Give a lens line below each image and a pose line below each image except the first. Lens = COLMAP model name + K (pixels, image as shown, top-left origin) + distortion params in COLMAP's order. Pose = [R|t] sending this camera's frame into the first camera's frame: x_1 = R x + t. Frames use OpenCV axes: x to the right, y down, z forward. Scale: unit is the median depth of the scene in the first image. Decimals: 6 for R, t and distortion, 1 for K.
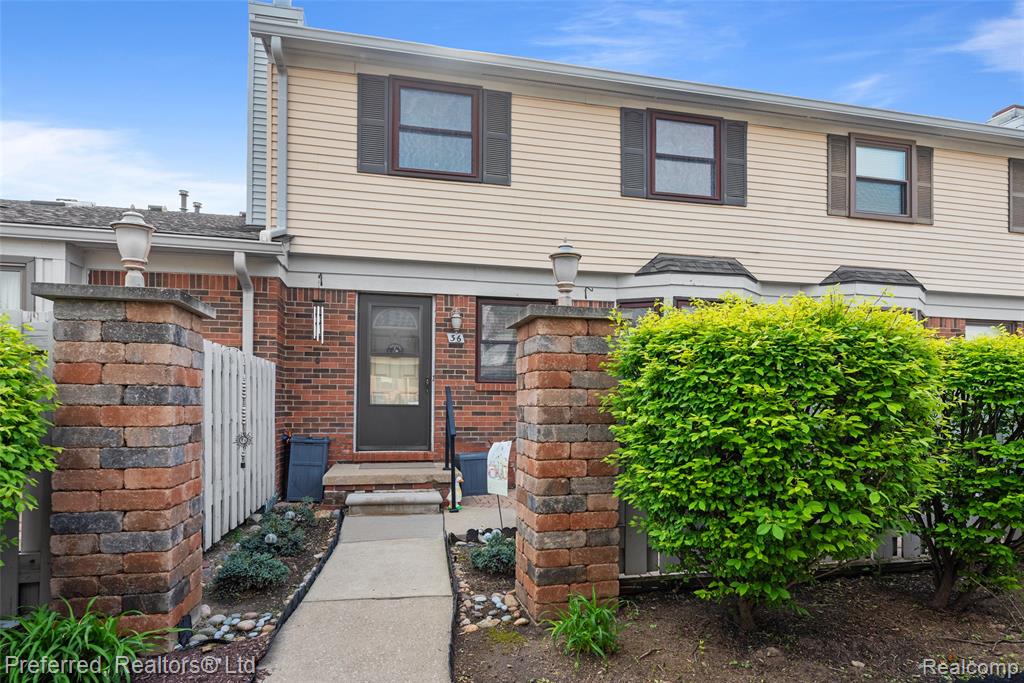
lens RADIAL K [[574.0, 0, 510.2], [0, 574.0, 402.4], [0, 0, 1]] dist [-0.001062, -0.001083]
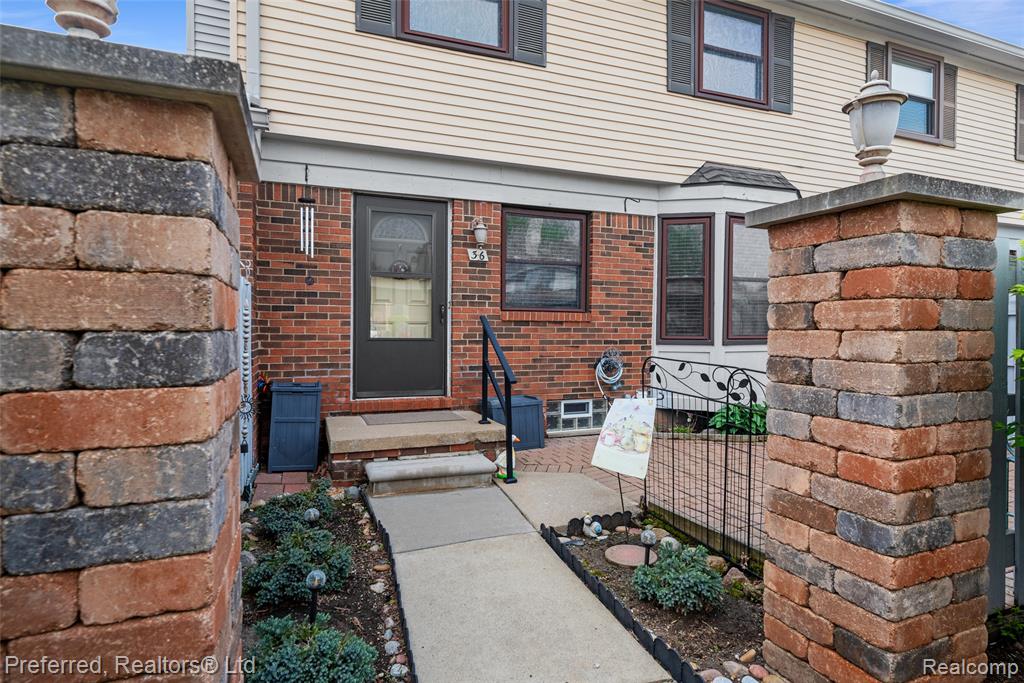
lens RADIAL K [[552.0, 0, 512.0], [0, 552.0, 341.5], [0, 0, 1]] dist [-0.003333, 0.000128]
pose [[0.987878, -0.004969, 0.155150, -0.176181], [0.000823, 0.999641, 0.026776, -0.012527], [-0.155228, -0.026324, 0.987528, 0.239740]]
